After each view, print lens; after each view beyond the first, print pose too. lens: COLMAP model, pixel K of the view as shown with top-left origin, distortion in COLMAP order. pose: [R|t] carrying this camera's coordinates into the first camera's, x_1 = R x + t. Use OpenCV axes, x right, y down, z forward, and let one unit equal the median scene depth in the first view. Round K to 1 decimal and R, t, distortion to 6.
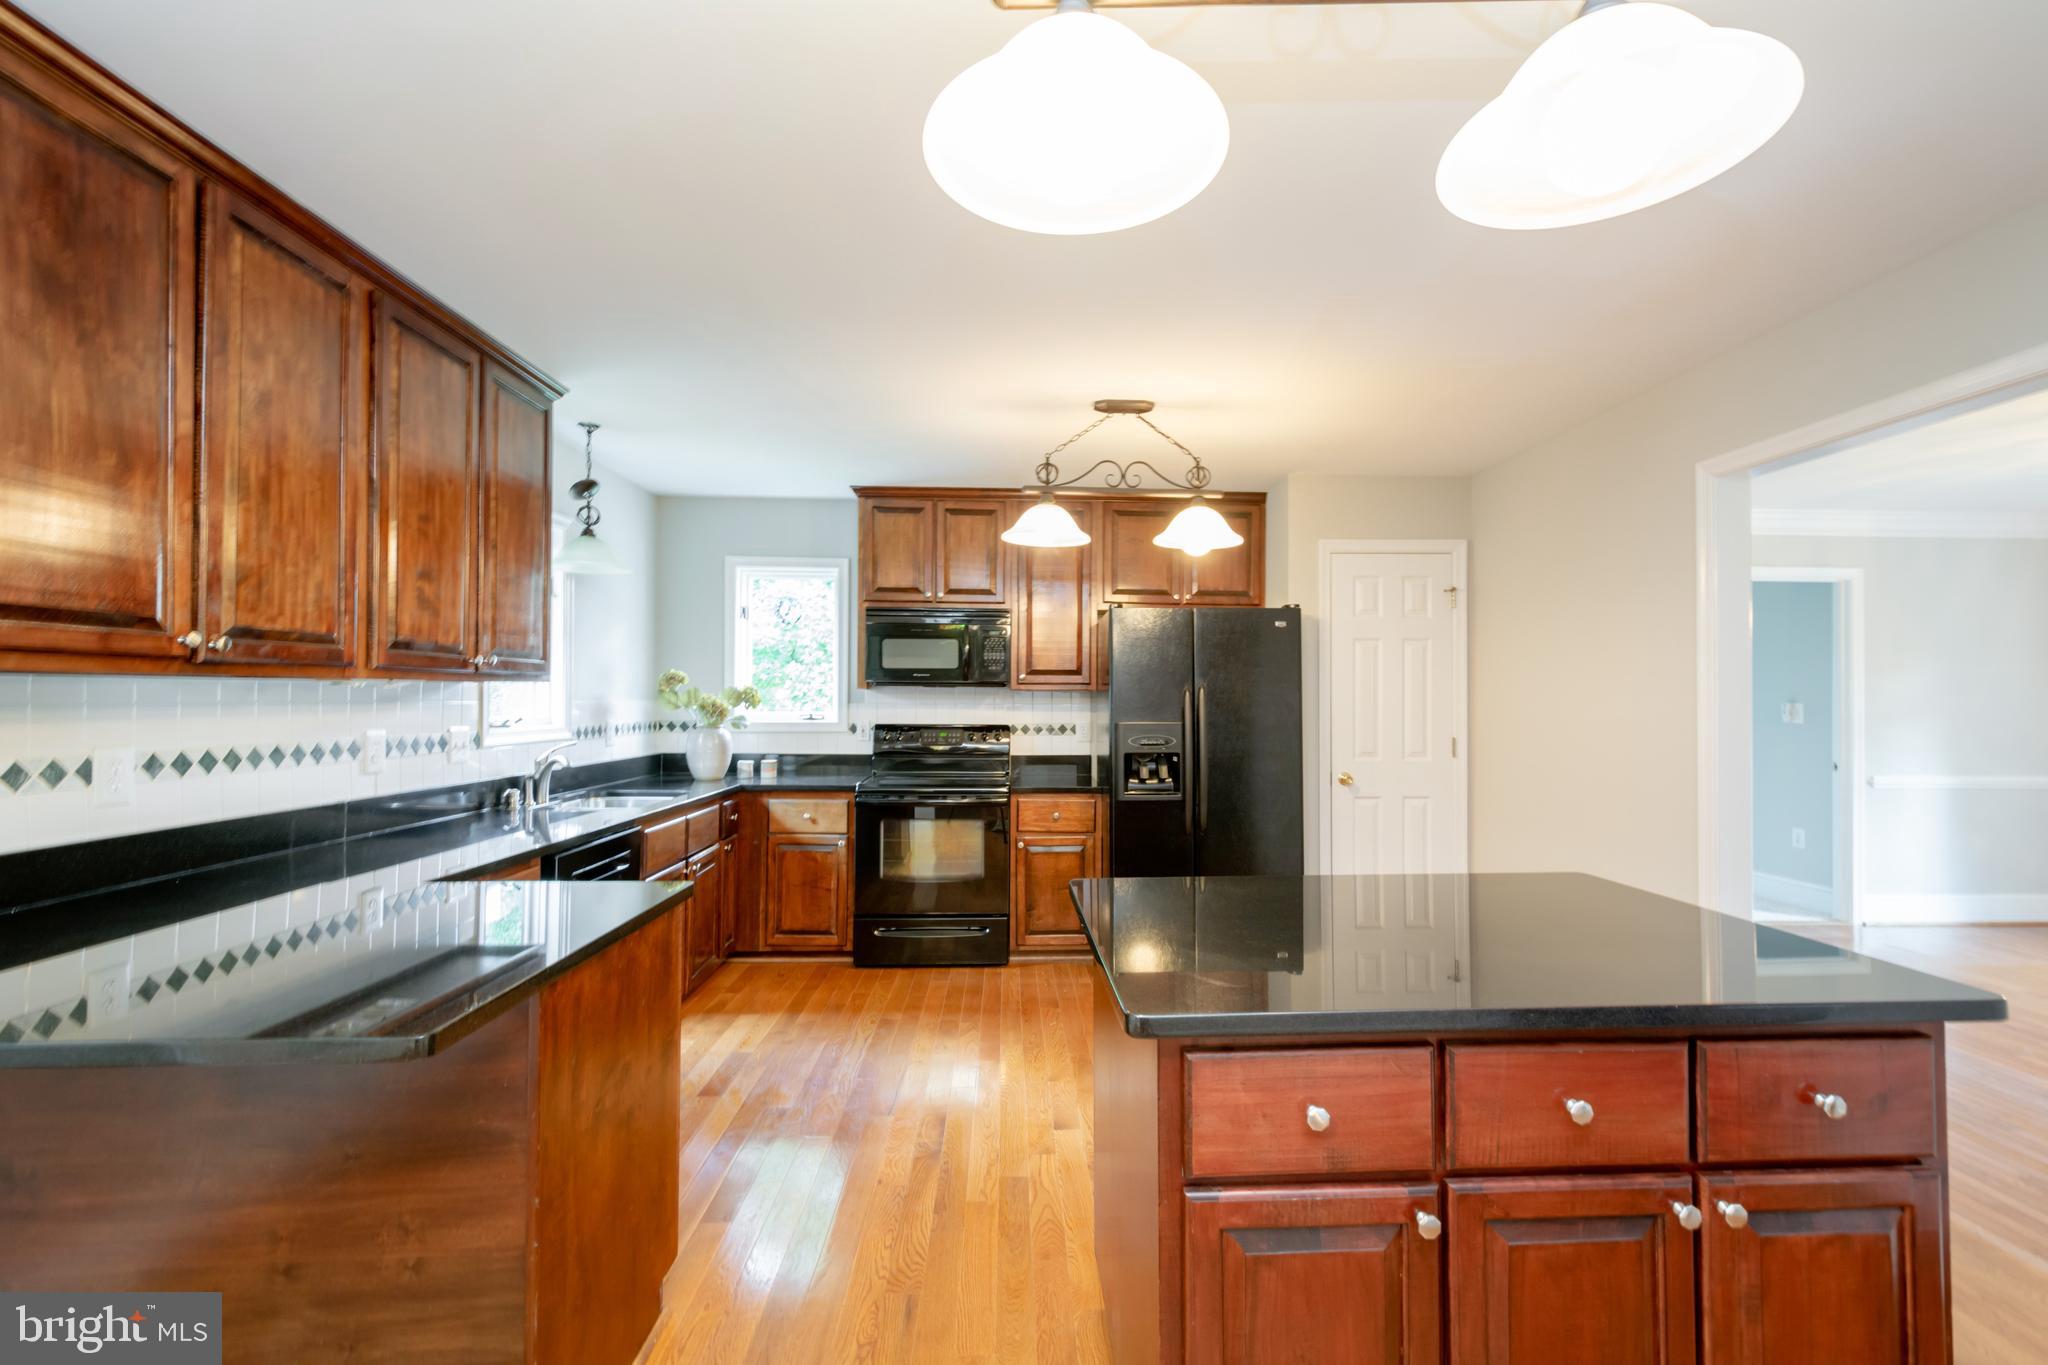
lens RADIAL K [[888.6, 0, 1030.6], [0, 888.6, 688.3], [0, 0, 1]] dist [0.001305, -0.000012]
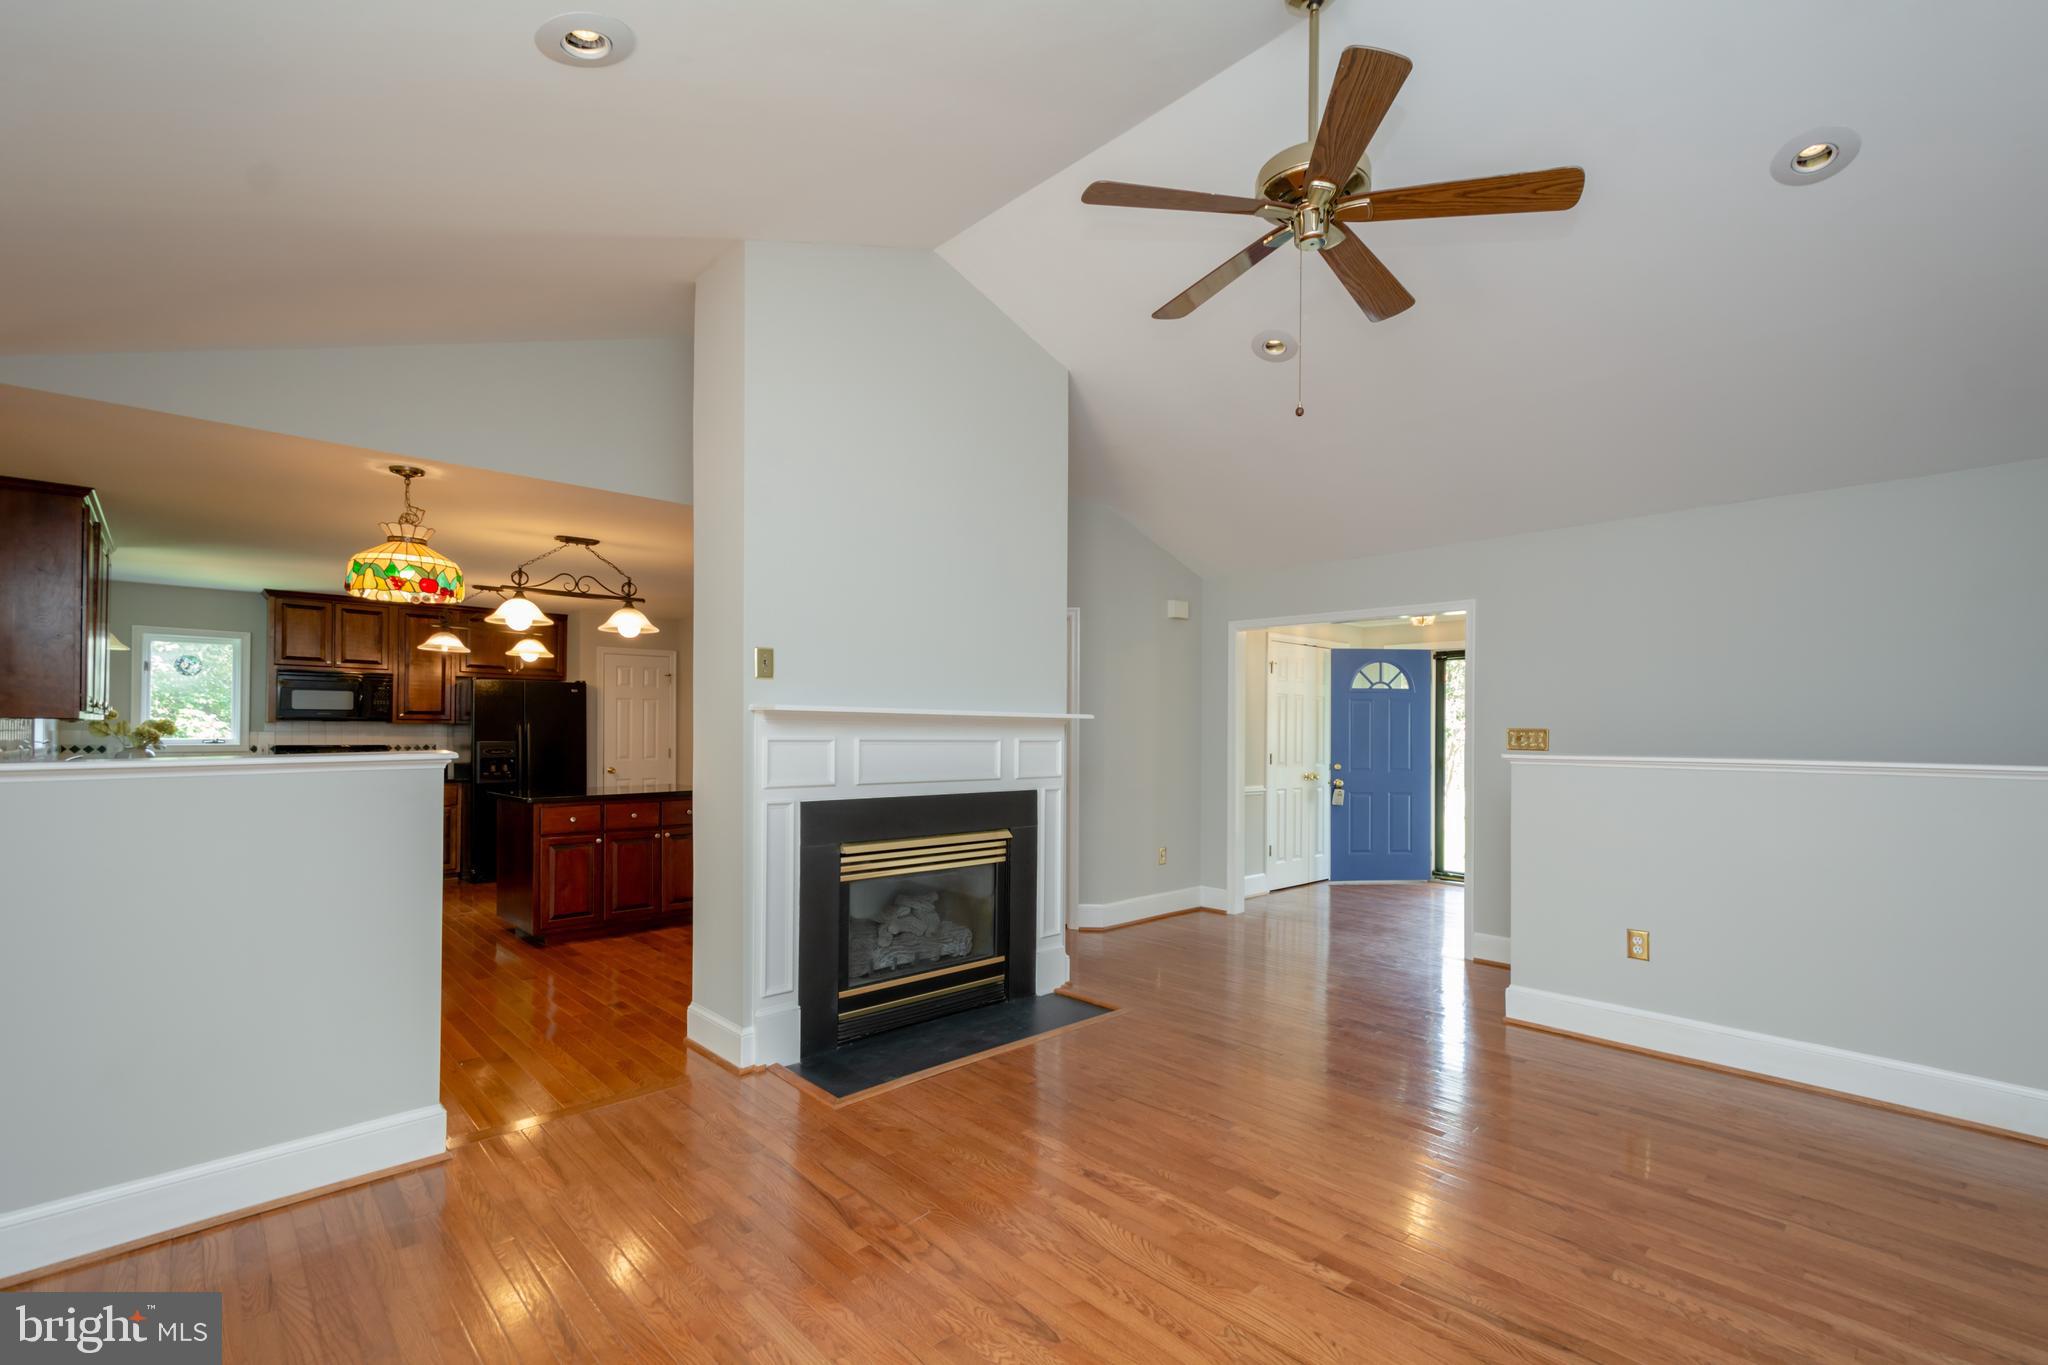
lens RADIAL K [[888.6, 0, 1063.7], [0, 888.6, 722.7], [0, 0, 1]] dist [0.001305, -0.000012]
pose [[0.723606, 0.005298, 0.690193, -0.268461], [-0.010314, 0.999942, 0.003138, -0.017608], [-0.690136, -0.009390, 0.723619, -1.073822]]
